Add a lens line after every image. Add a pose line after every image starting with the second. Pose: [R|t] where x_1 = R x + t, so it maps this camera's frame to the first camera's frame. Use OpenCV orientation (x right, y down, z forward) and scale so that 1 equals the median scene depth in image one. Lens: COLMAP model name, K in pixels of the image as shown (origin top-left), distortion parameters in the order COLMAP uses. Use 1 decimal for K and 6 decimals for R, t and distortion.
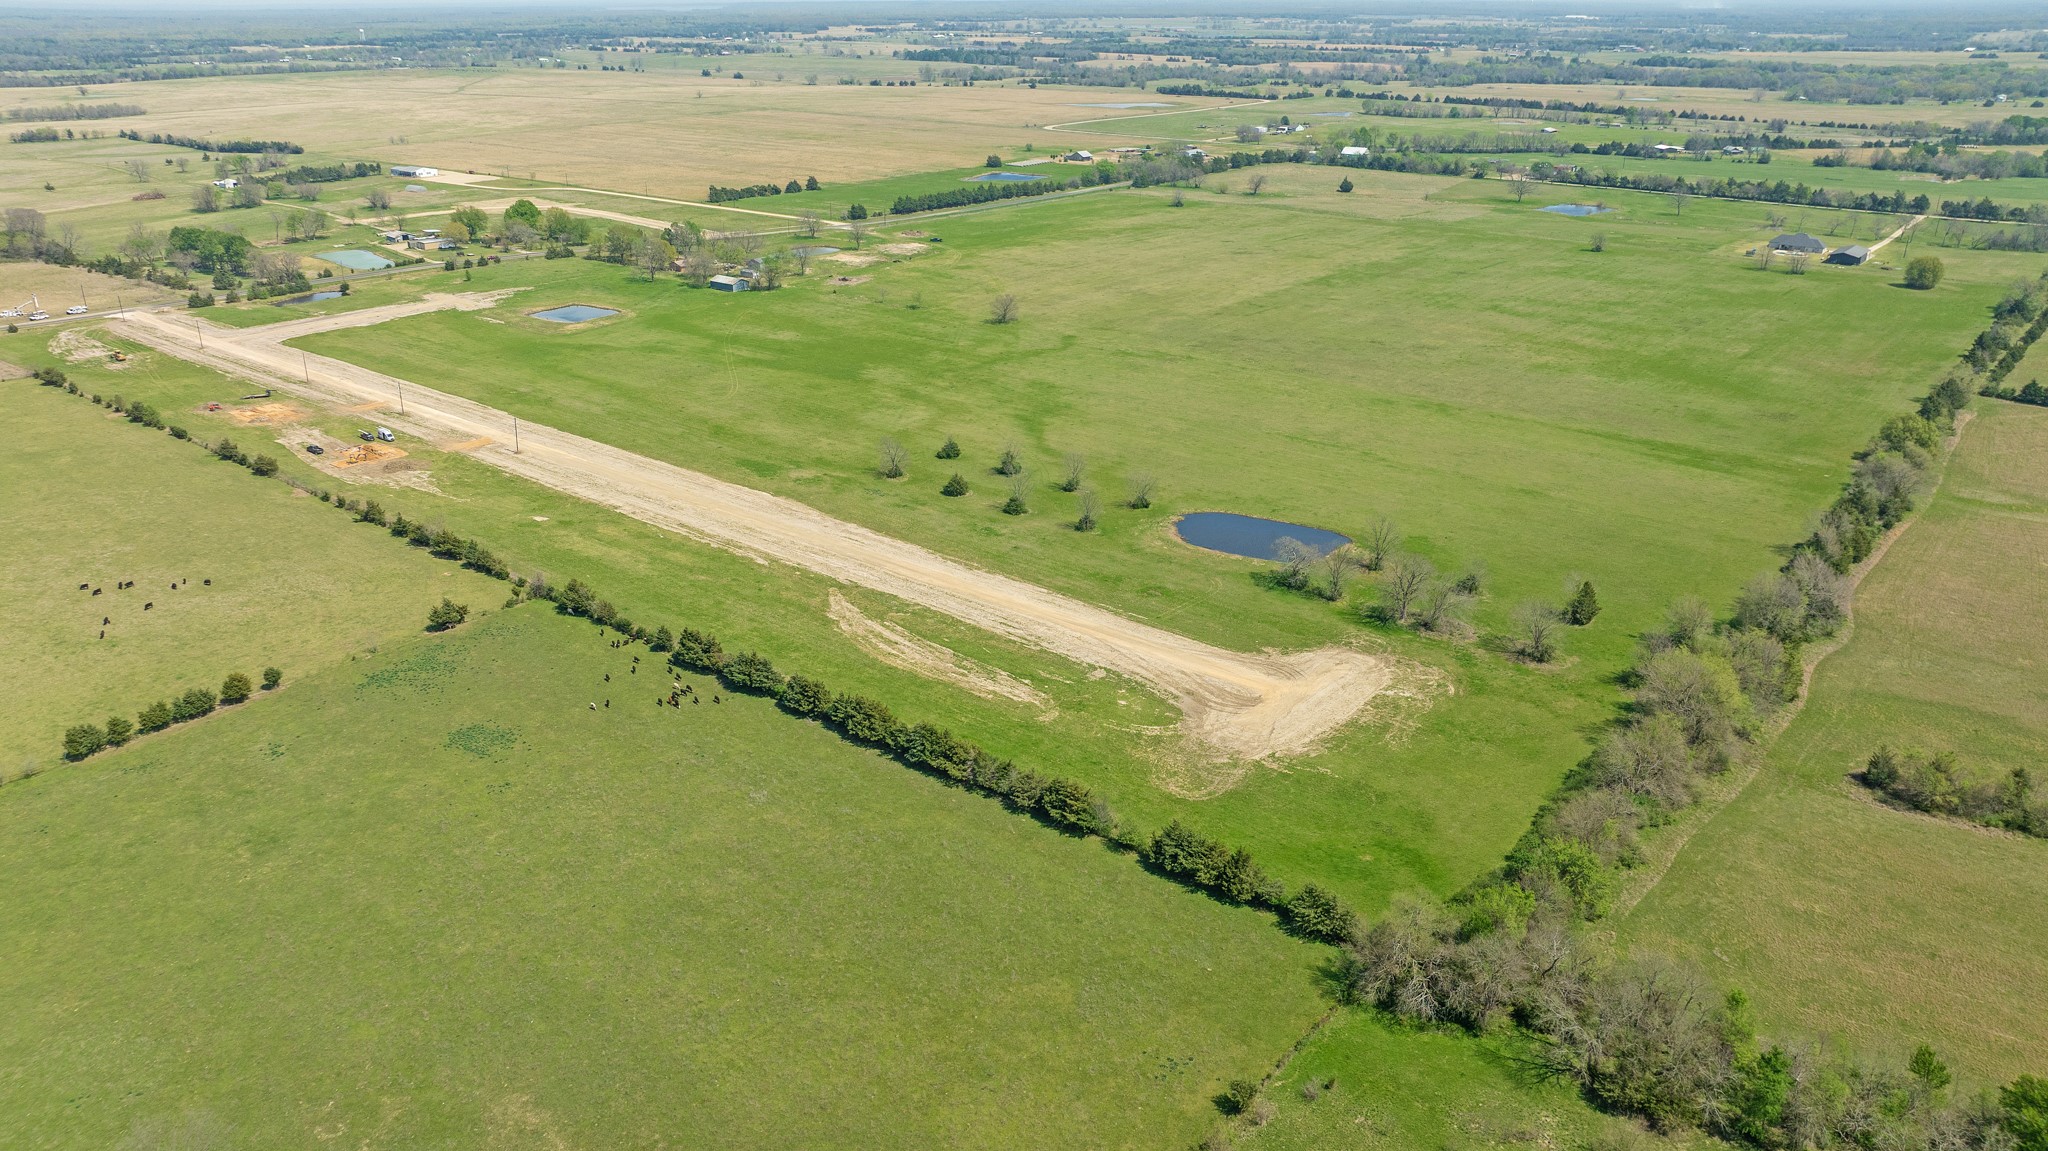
lens RADIAL K [[1481.4, 0, 1024.0], [0, 1481.4, 575.5], [0, 0, 1]] dist [-0.018914, -0.001230]
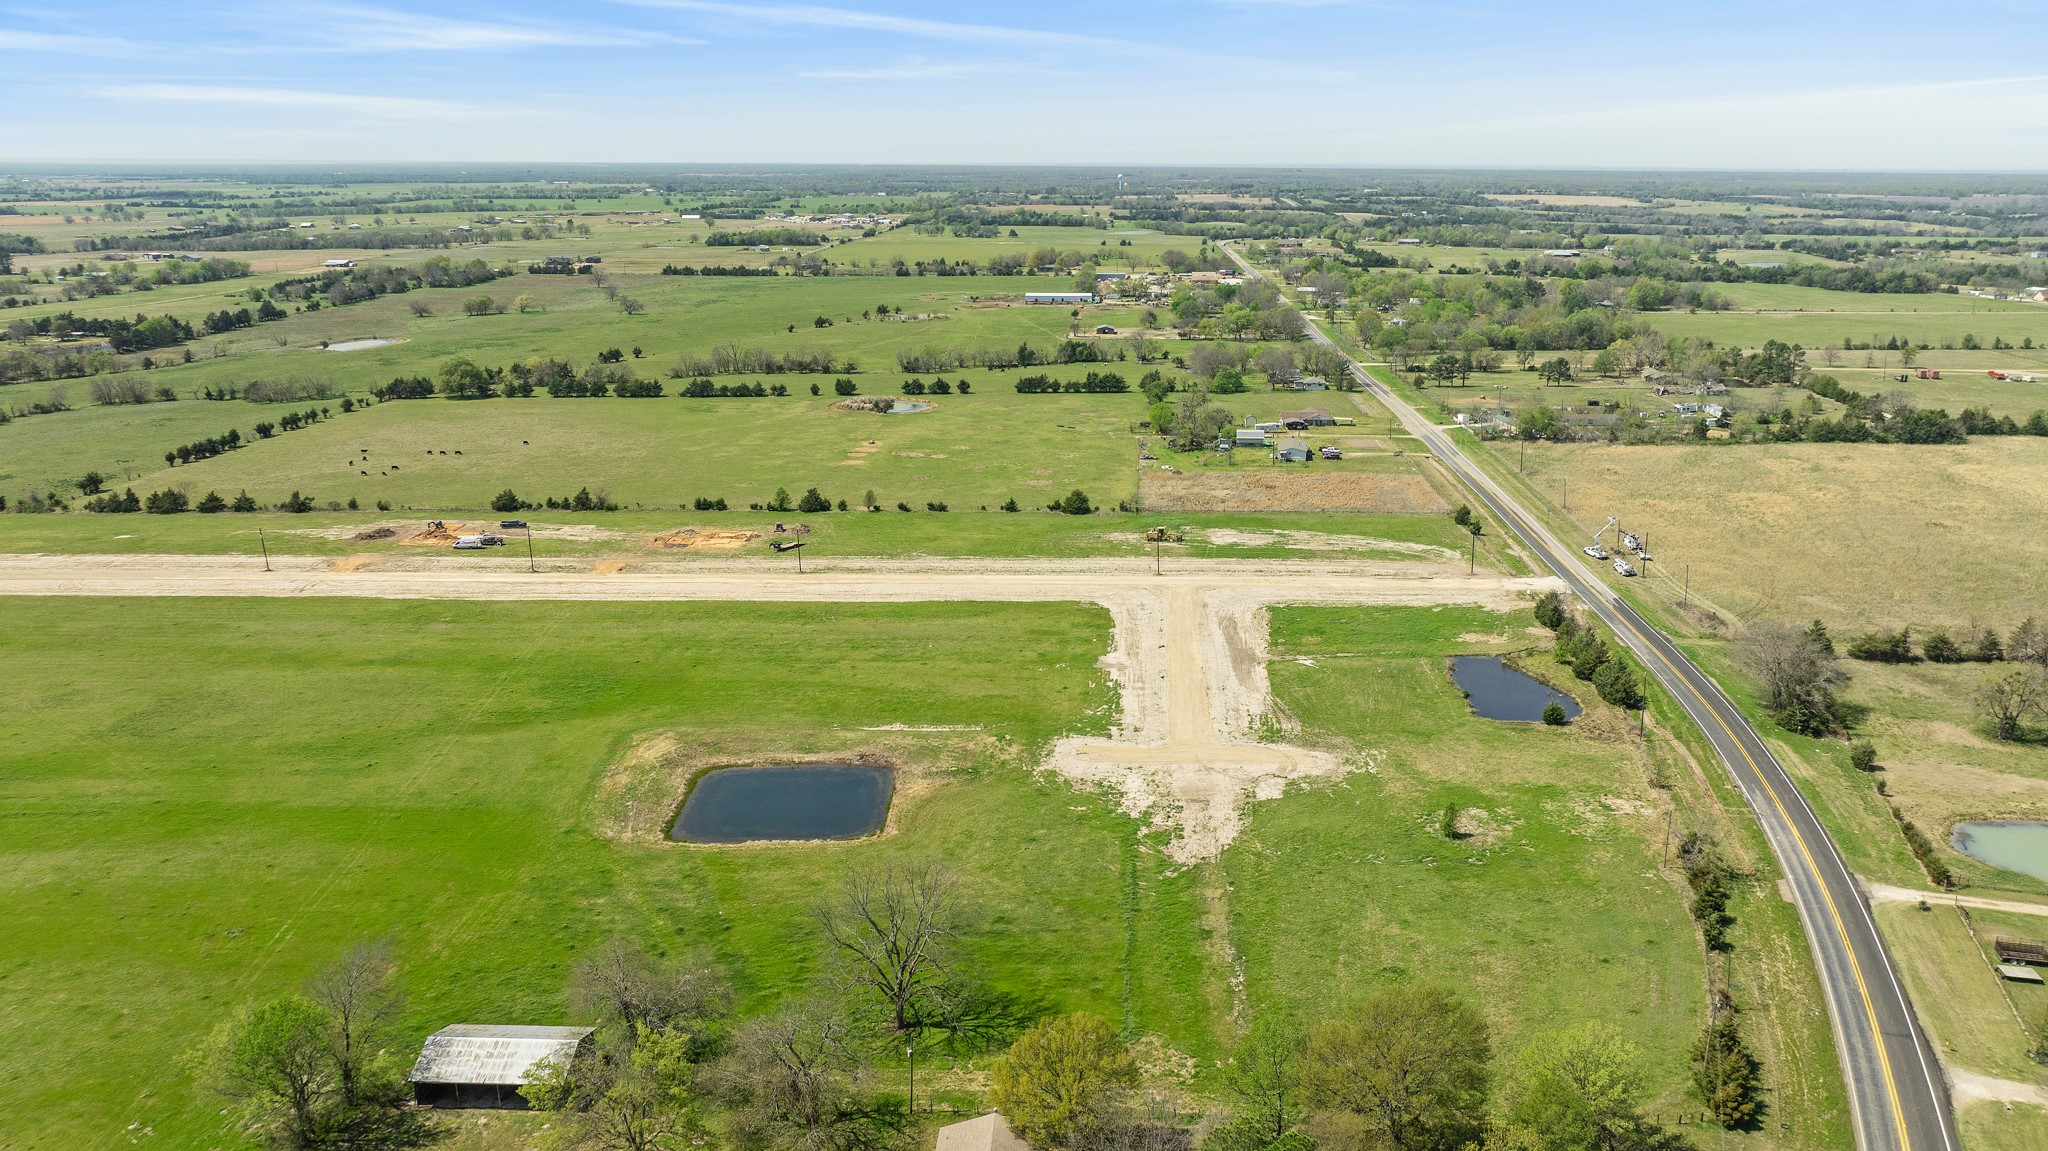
lens RADIAL K [[1441.4, 0, 1059.8], [0, 1441.4, 579.8], [0, 0, 1]] dist [-0.014167, -0.003462]
pose [[-0.794166, 0.177222, -0.581285, -0.246193], [-0.221189, 0.806625, 0.548117, -0.658882], [0.566017, 0.563870, -0.601395, 1.865674]]
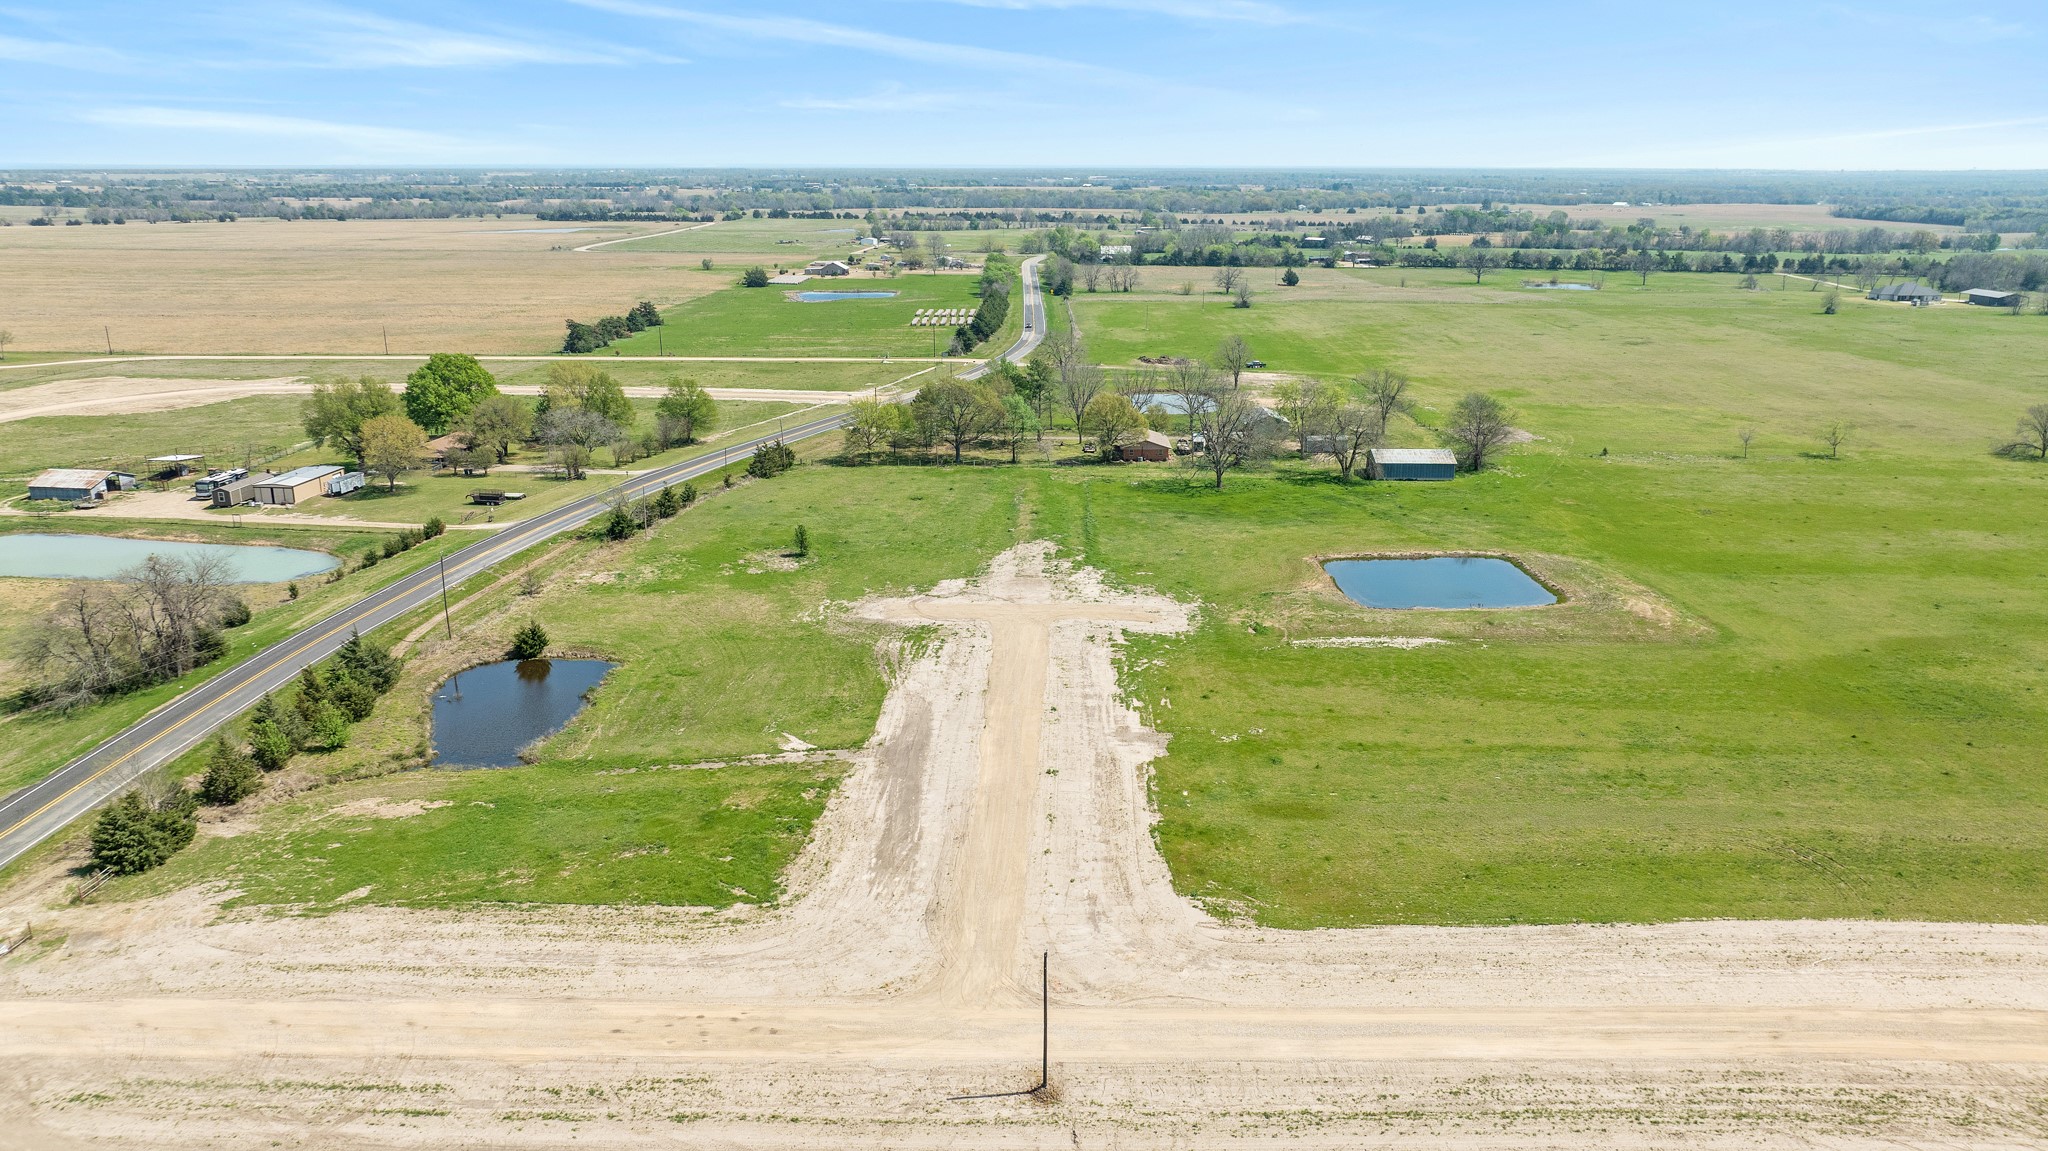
lens RADIAL K [[1441.4, 0, 1059.8], [0, 1441.4, 579.8], [0, 0, 1]] dist [-0.014167, -0.003462]
pose [[0.762553, -0.172507, 0.623502, -0.914638], [0.231812, 0.972654, -0.014402, -0.295243], [-0.603967, 0.155518, 0.781689, 1.186576]]
